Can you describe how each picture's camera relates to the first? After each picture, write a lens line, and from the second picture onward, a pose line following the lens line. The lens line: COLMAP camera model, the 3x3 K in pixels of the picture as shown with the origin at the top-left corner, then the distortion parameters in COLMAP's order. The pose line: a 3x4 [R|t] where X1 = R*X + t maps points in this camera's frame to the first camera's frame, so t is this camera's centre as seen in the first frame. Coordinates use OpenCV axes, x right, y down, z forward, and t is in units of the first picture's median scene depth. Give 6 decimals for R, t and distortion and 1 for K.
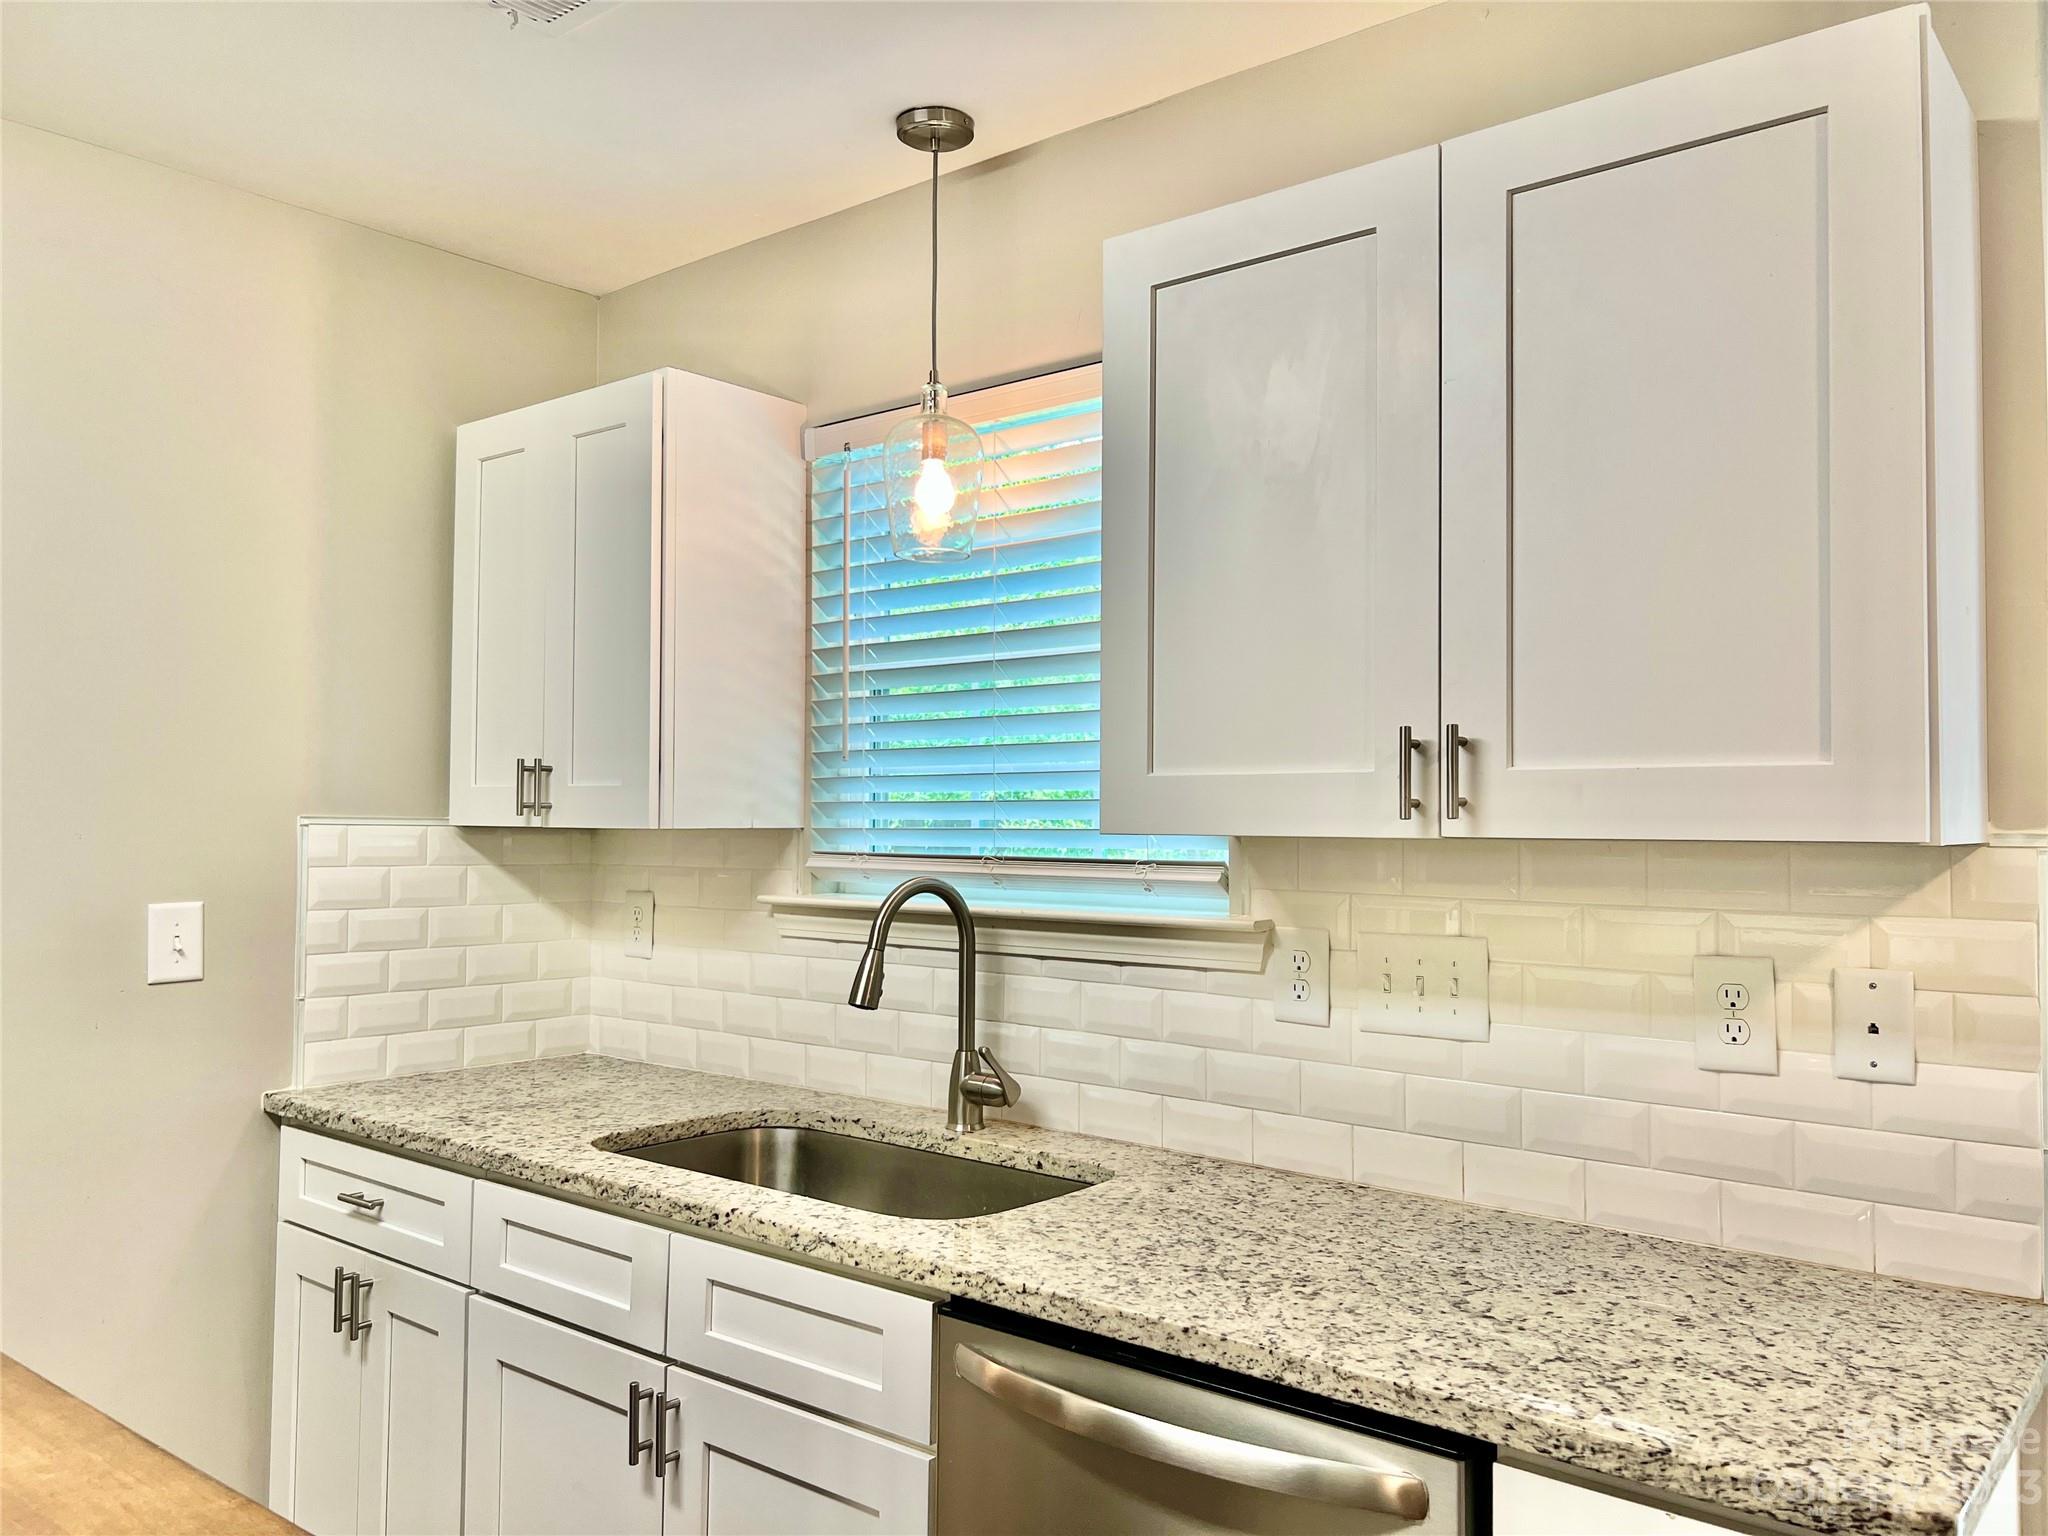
lens RADIAL K [[1545.0, 0, 1027.7], [0, 1545.0, 779.4], [0, 0, 1]] dist [0.052392, -0.057942]
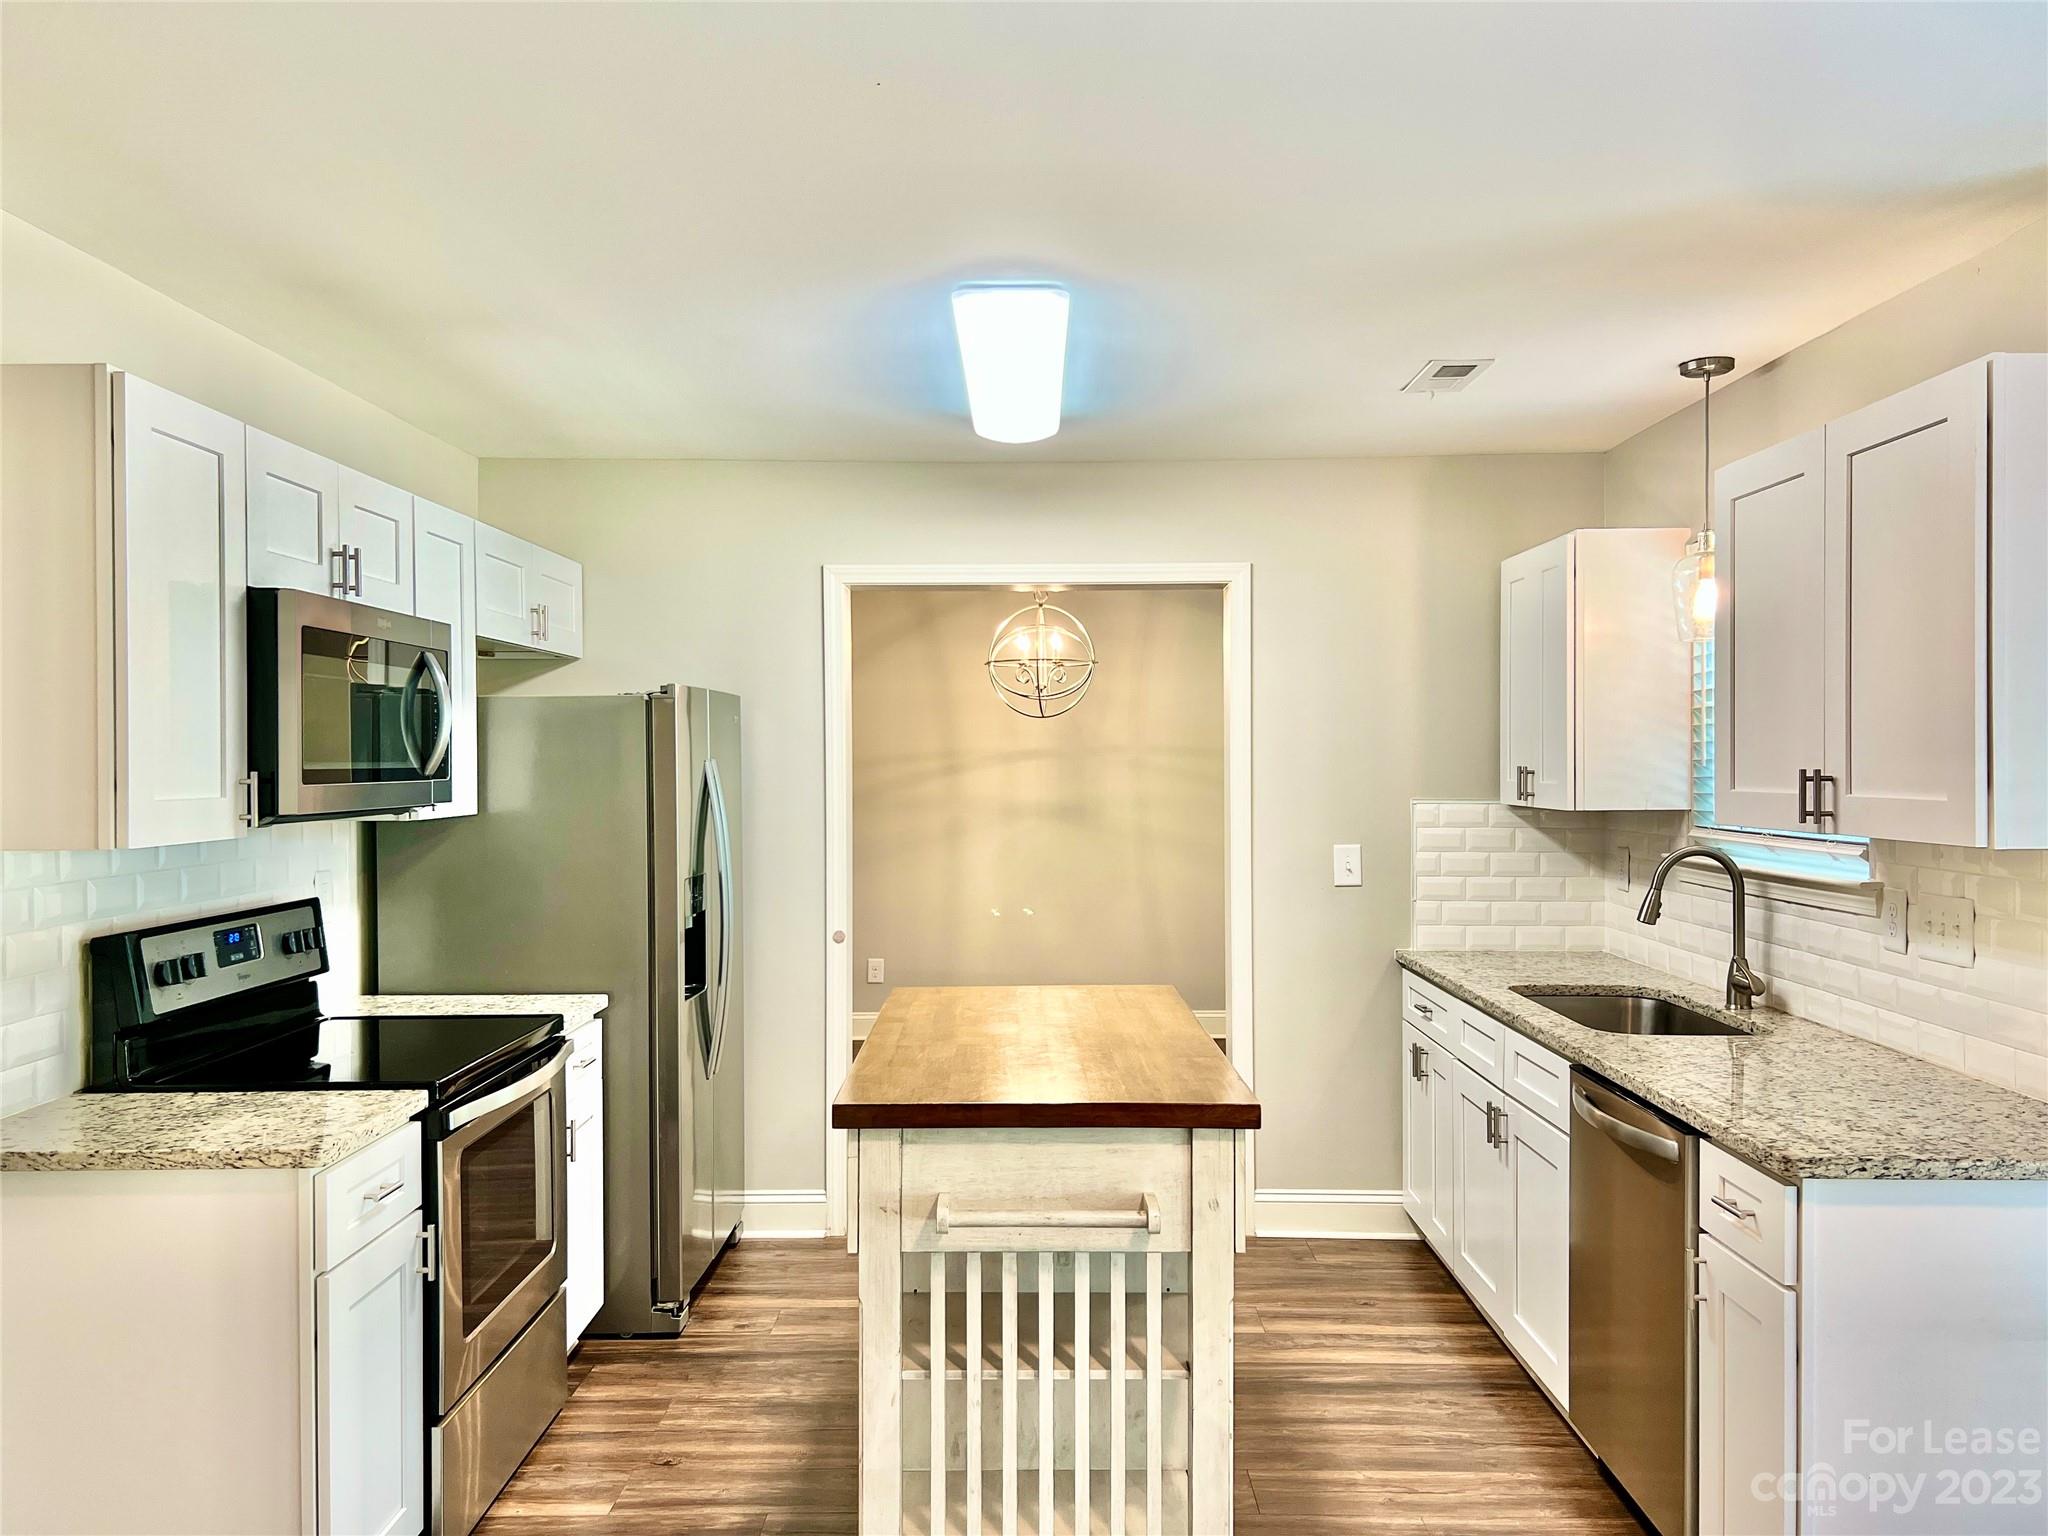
lens RADIAL K [[1545.0, 0, 1027.7], [0, 1545.0, 779.4], [0, 0, 1]] dist [0.052392, -0.057942]
pose [[0.631017, 0.000095, -0.775769, 0.765979], [0.029666, 0.999266, 0.024253, -0.066052], [0.775201, -0.038318, 0.630551, -0.561103]]
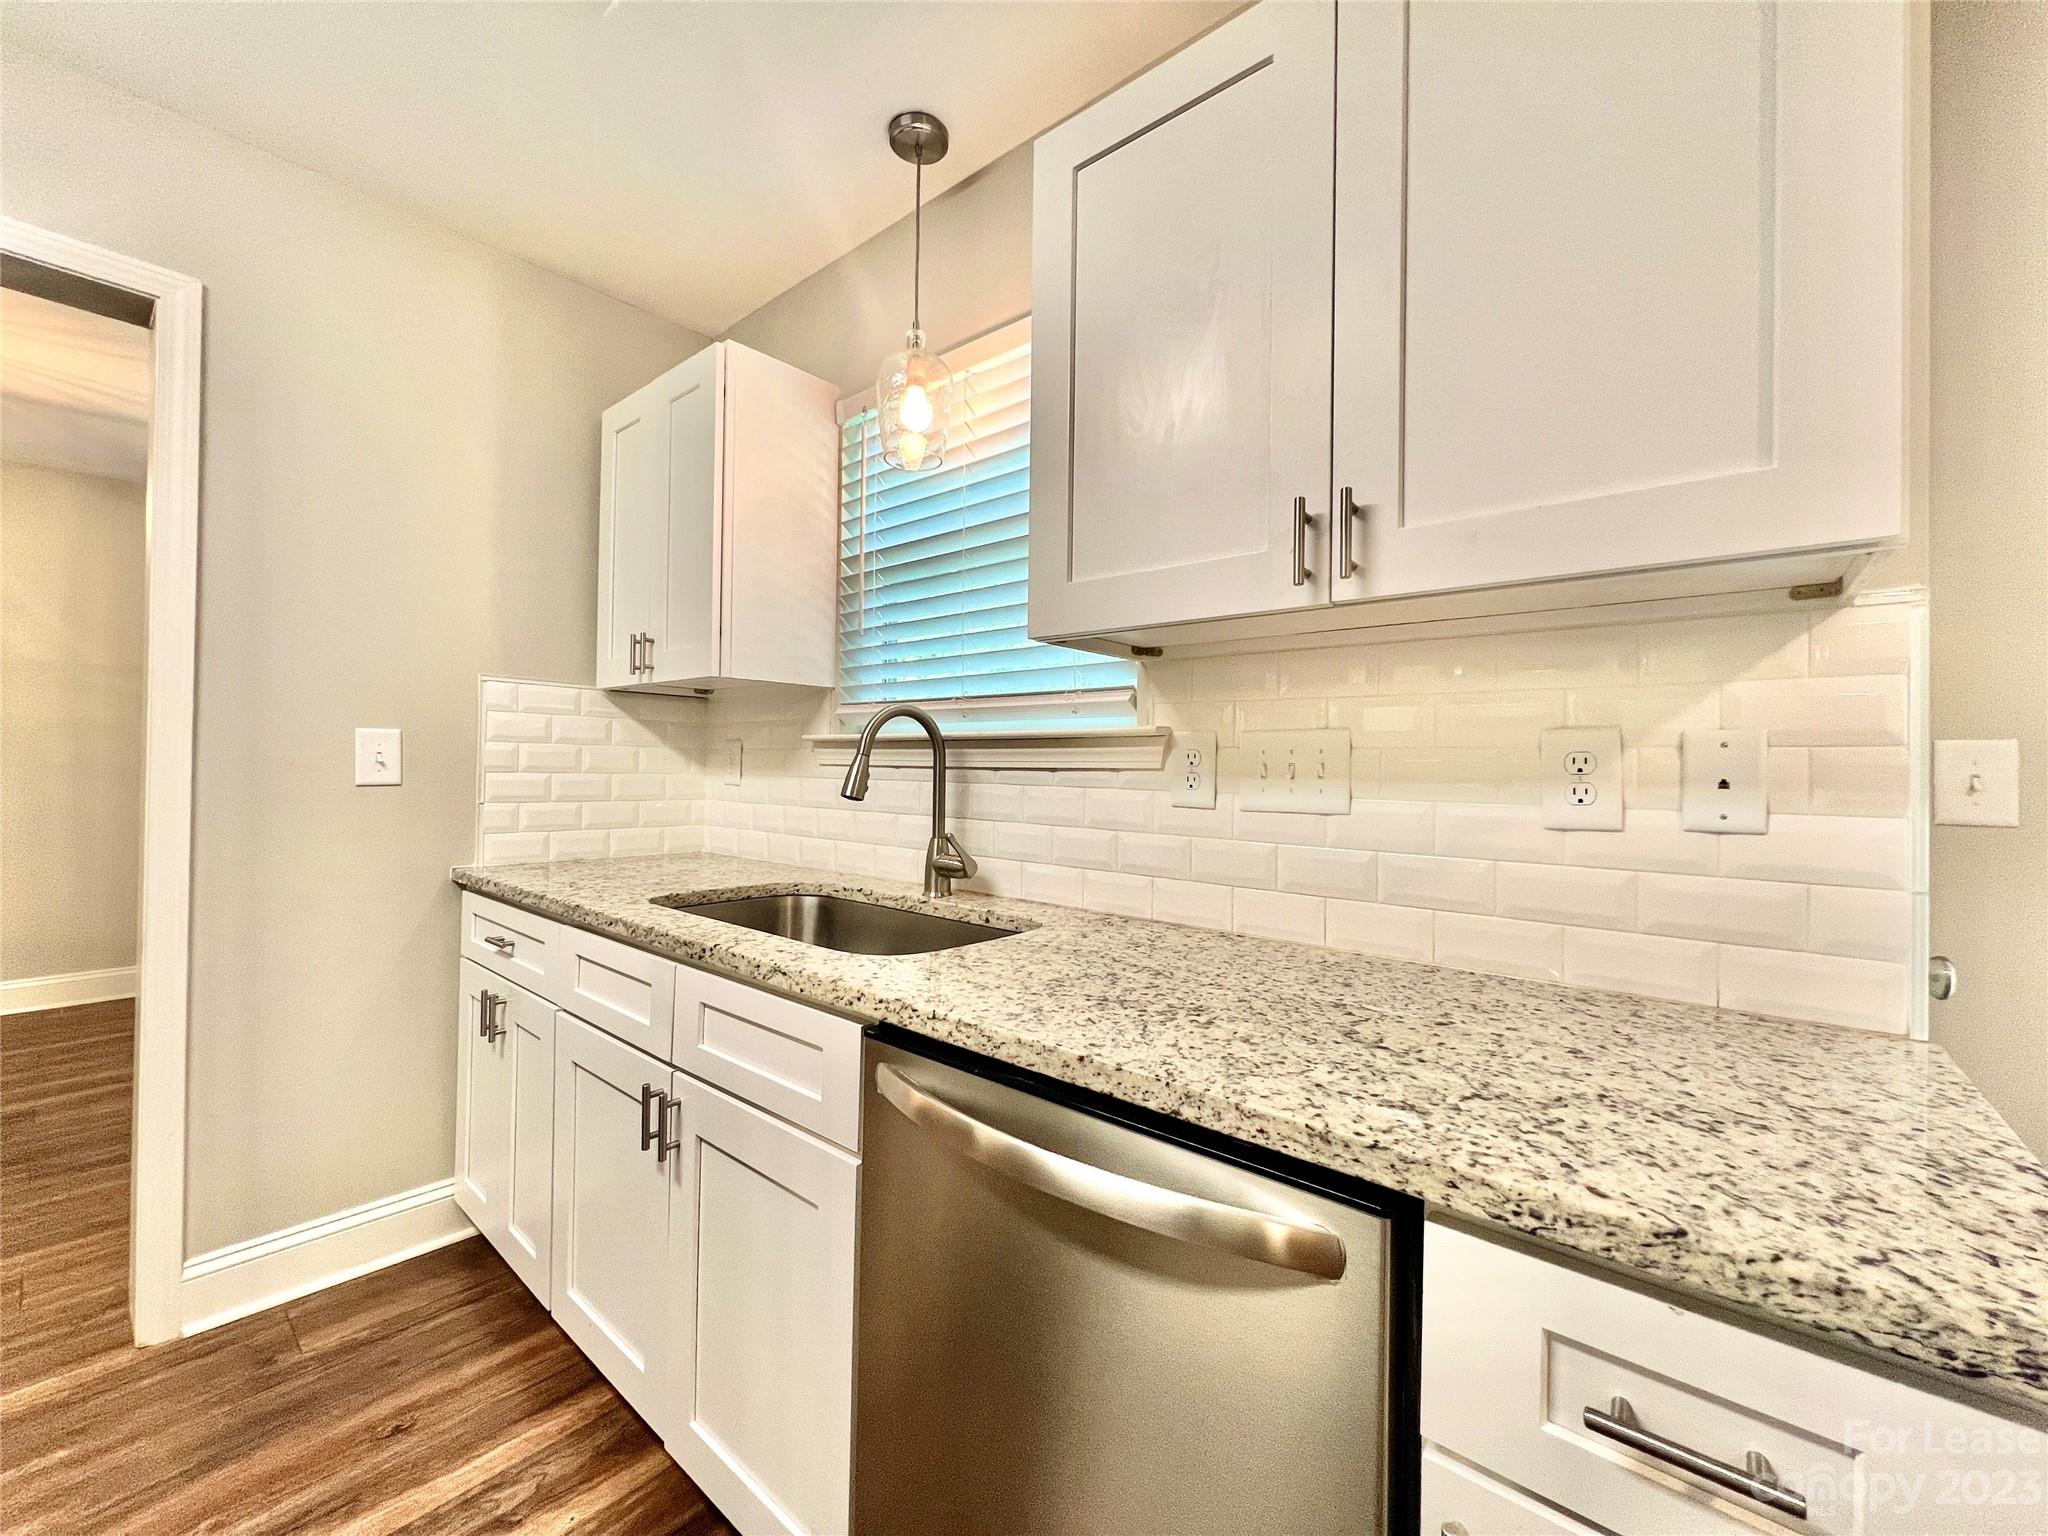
lens RADIAL K [[821.4, 0, 1022.3], [0, 821.4, 760.7], [0, 0, 1]] dist [-0.001429, 0.000680]
pose [[0.999844, 0.008627, -0.015424, 0.045819], [-0.008319, 0.999767, 0.019942, 0.100234], [0.015592, -0.019810, 0.999682, 0.311584]]
